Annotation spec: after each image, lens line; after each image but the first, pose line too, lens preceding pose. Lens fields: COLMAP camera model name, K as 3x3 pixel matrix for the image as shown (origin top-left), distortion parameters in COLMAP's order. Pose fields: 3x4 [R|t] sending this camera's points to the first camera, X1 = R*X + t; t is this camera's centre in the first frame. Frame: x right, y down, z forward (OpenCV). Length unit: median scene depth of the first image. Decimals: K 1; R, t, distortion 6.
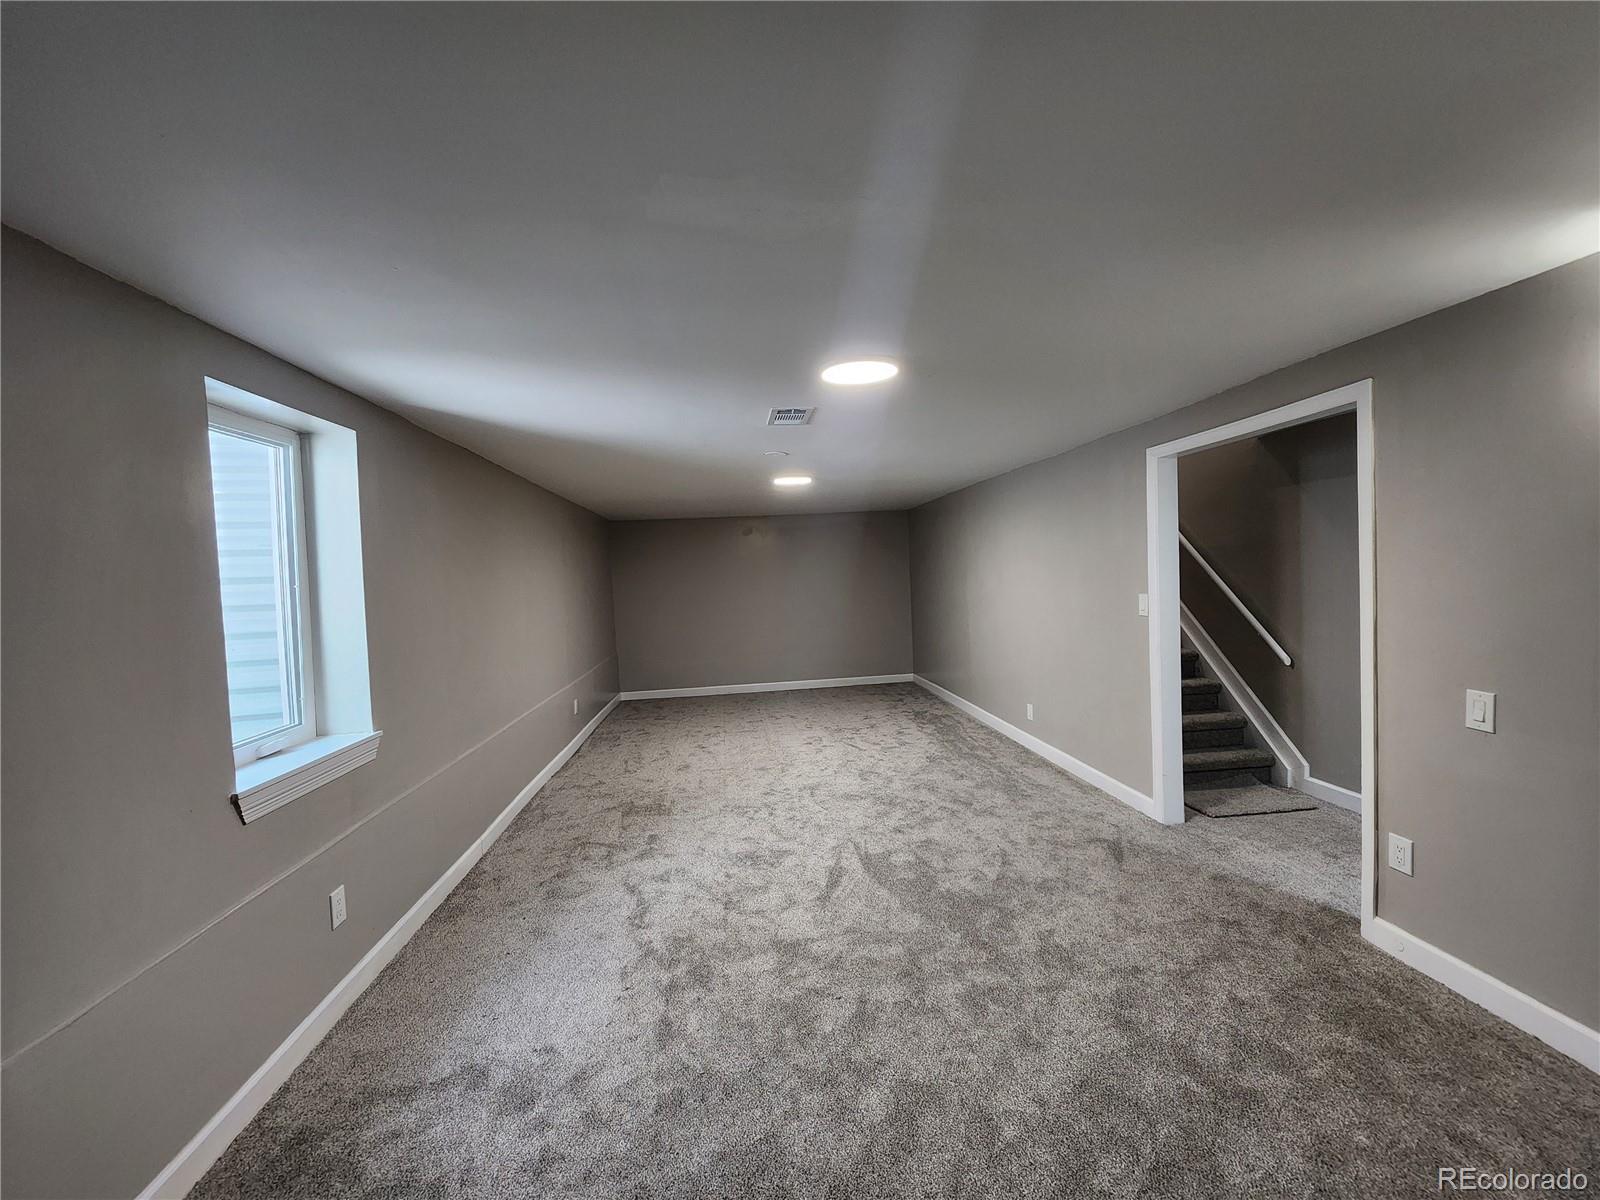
lens RADIAL K [[656.6, 0, 795.2], [0, 656.6, 599.8], [0, 0, 1]] dist [0.002676, -0.000406]
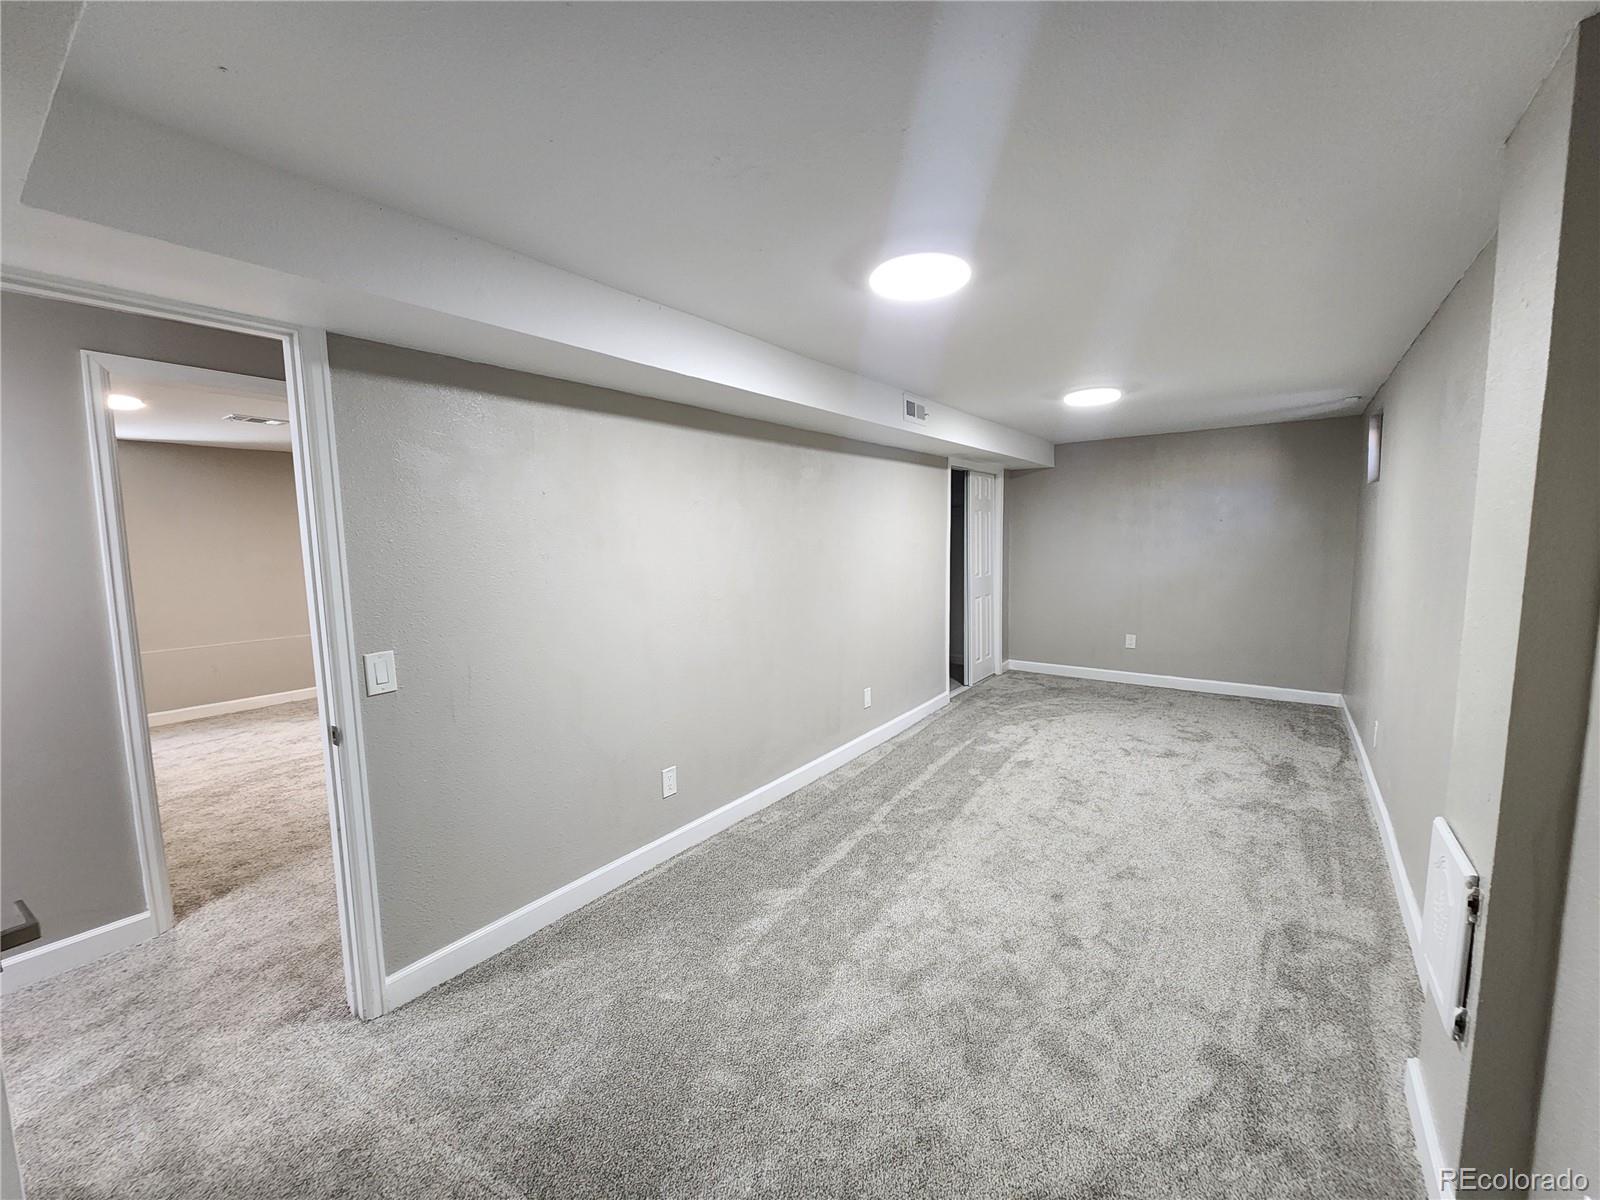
lens RADIAL K [[656.6, 0, 795.2], [0, 656.6, 599.8], [0, 0, 1]] dist [0.002676, -0.000406]
pose [[0.738067, 0.087603, -0.669017, 1.229242], [-0.028753, 0.994719, 0.098531, -0.052110], [0.674115, -0.053486, 0.736688, 0.522017]]
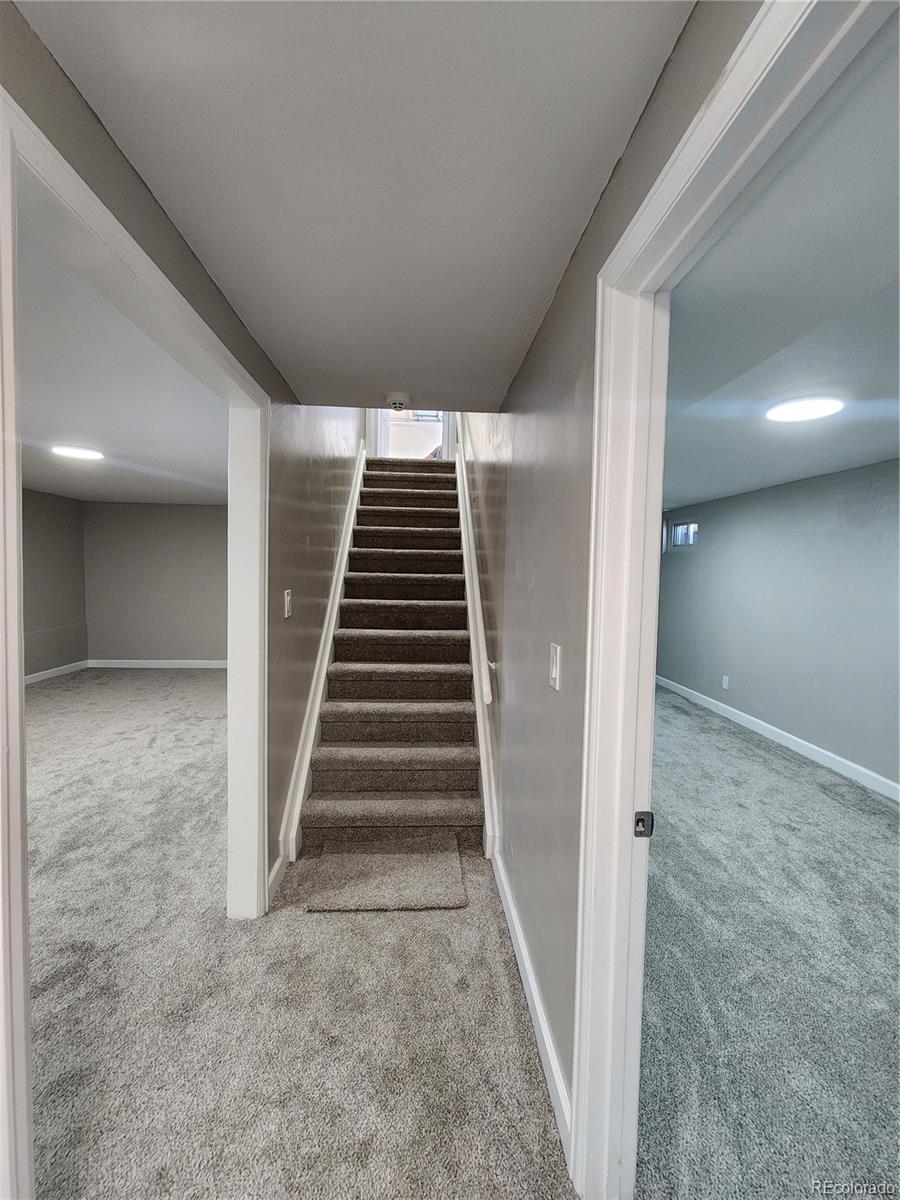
lens RADIAL K [[492.4, 0, 450.4], [0, 492.4, 592.9], [0, 0, 1]] dist [0.002676, -0.000406]
pose [[0.997215, 0.057129, -0.047940, 0.647112], [-0.056296, 0.998242, 0.018541, -0.032501], [0.048915, -0.015791, 0.998678, 0.378195]]
